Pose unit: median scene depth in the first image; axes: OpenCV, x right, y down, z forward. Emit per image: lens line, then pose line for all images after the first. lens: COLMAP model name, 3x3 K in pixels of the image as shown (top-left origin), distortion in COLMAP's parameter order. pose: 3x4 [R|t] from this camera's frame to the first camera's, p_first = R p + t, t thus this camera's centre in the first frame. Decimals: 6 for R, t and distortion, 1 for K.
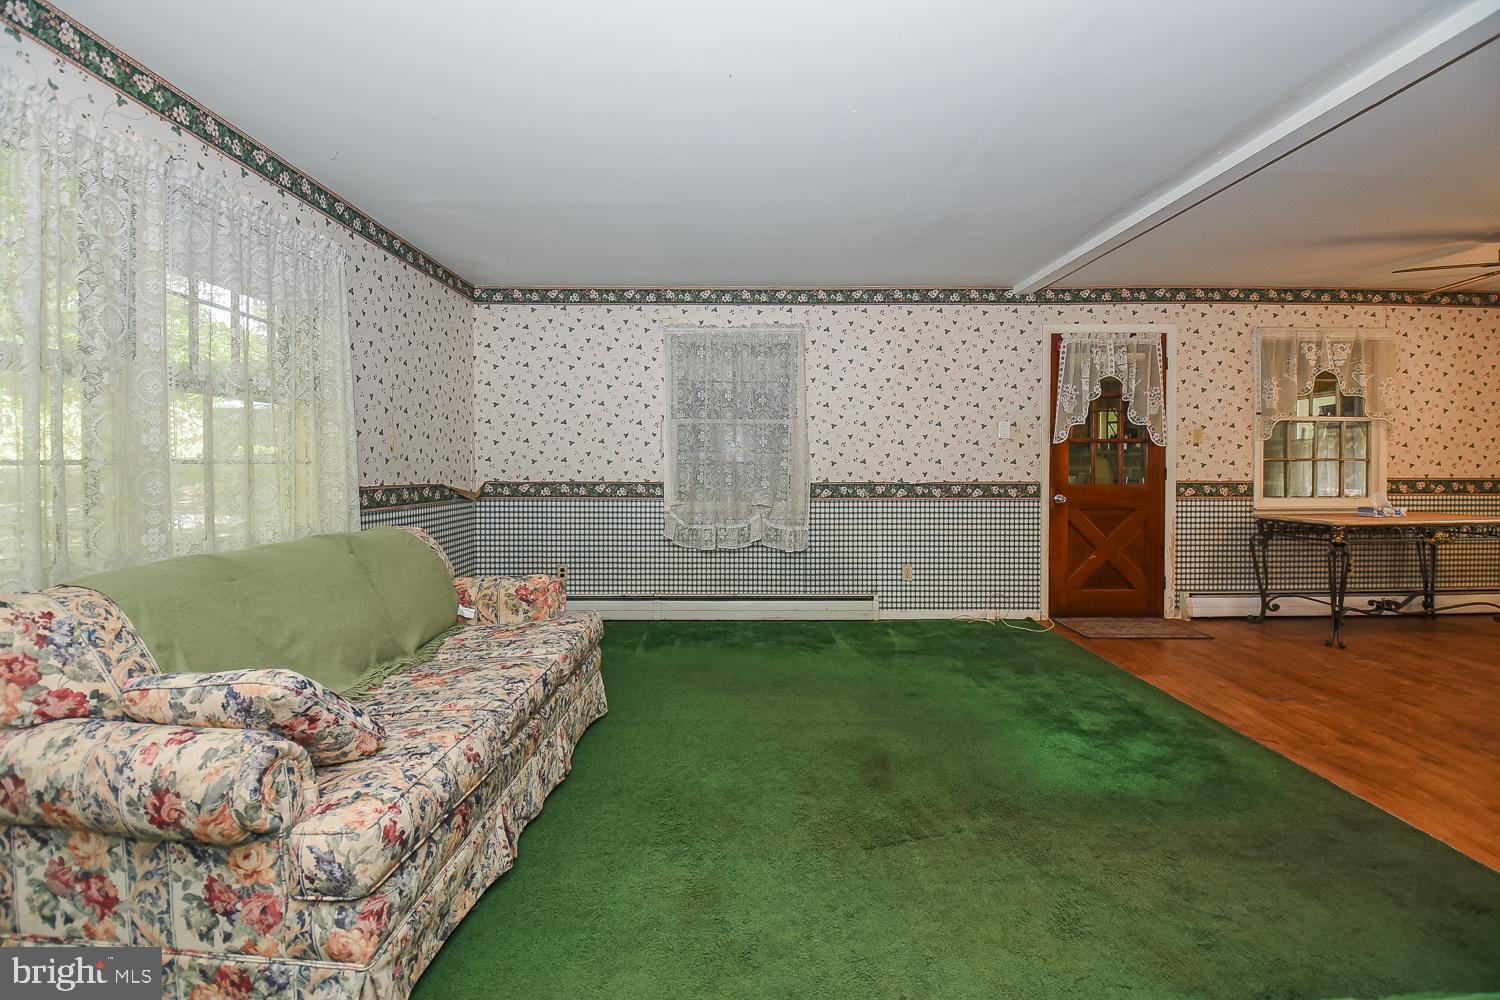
lens RADIAL K [[695.1, 0, 719.3], [0, 695.1, 464.4], [0, 0, 1]] dist [0.024881, -0.033168]
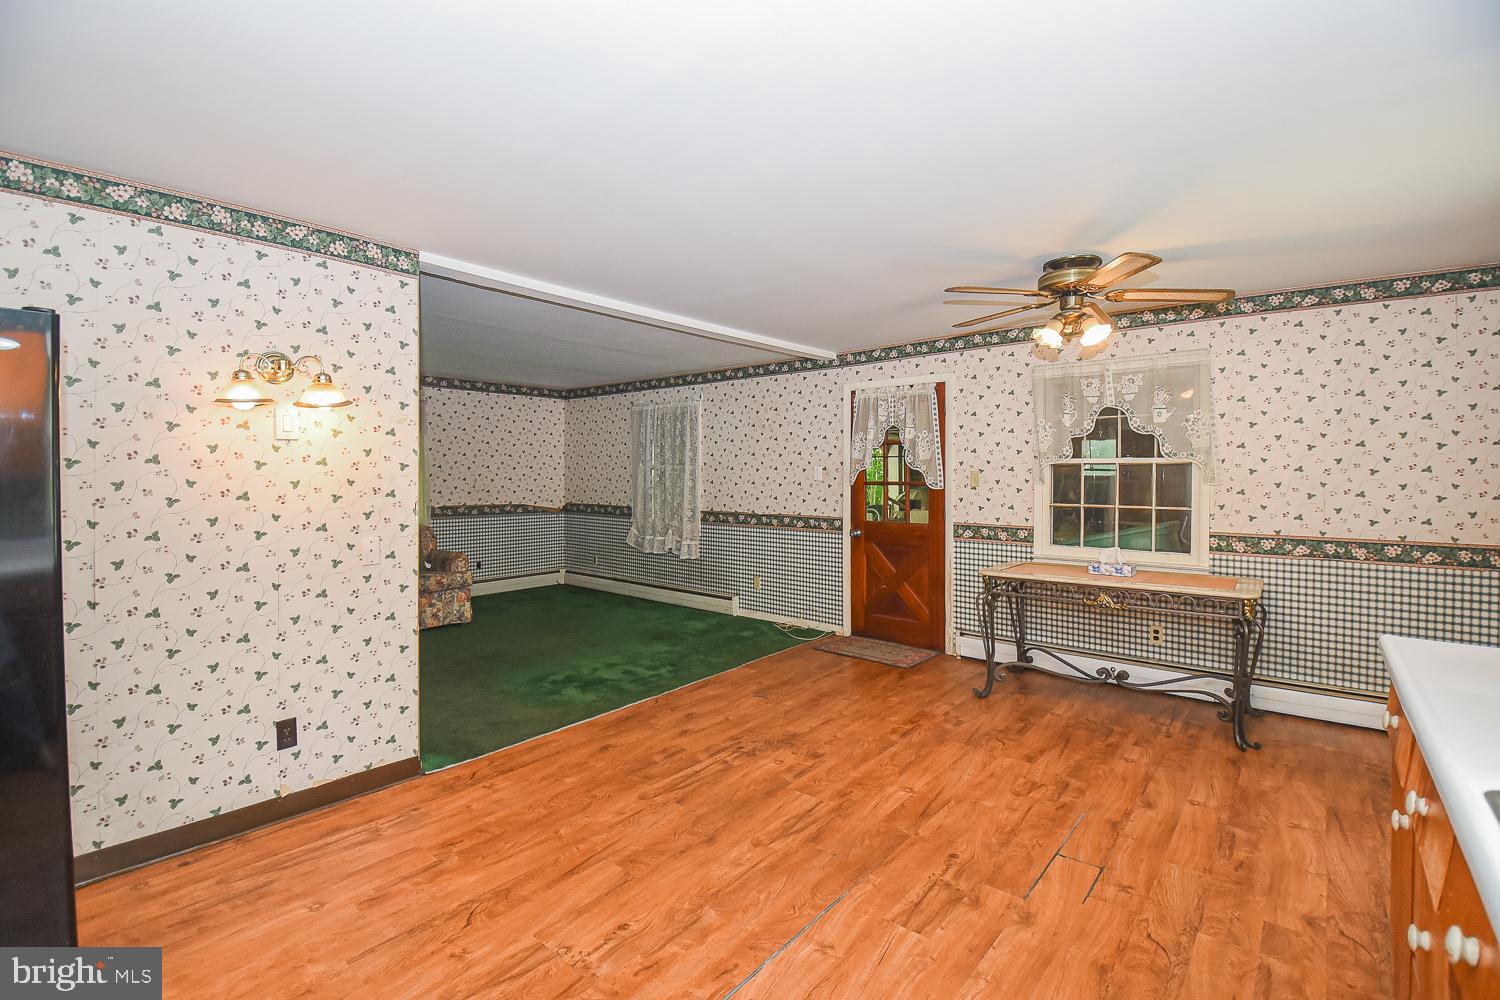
lens RADIAL K [[670.2, 0, 744.9], [0, 670.2, 472.9], [0, 0, 1]] dist [0.022631, -0.031497]
pose [[0.755385, 0.000958, -0.655281, 1.073260], [-0.011068, 0.999875, -0.011297, -0.035363], [0.655188, 0.015786, 0.755301, 0.039165]]
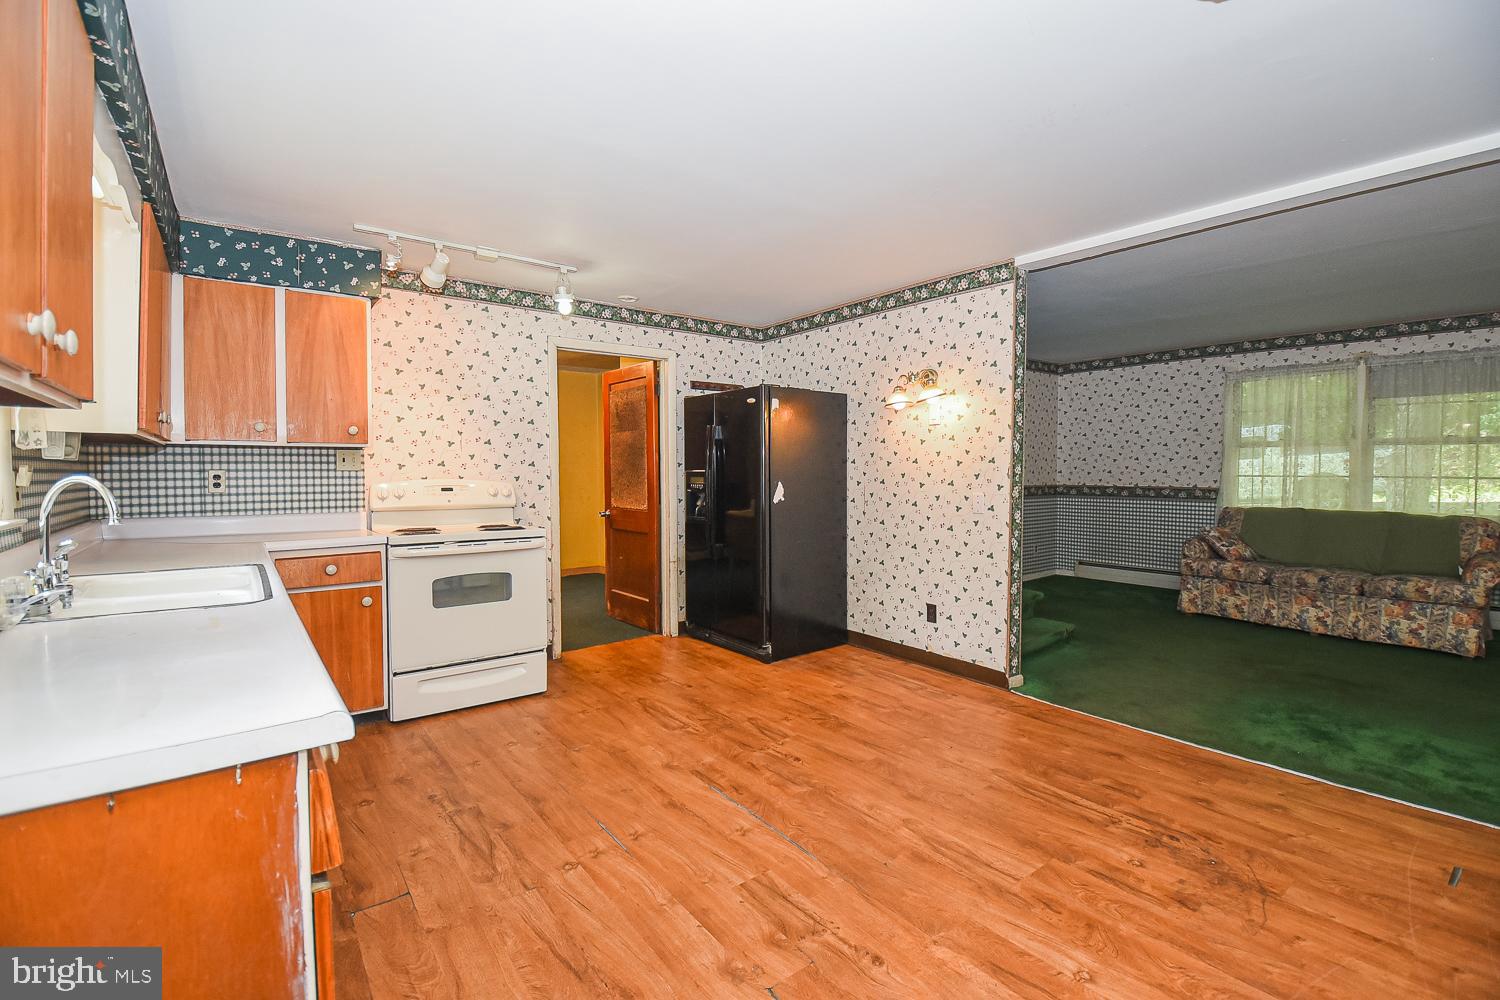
lens RADIAL K [[656.7, 0, 754.6], [0, 656.7, 493.4], [0, 0, 1]] dist [0.011153, -0.023374]
pose [[-0.796461, 0.028525, -0.604016, 1.113465], [-0.005133, 0.998532, 0.053925, -0.021886], [0.604668, 0.046049, -0.795146, 0.716710]]
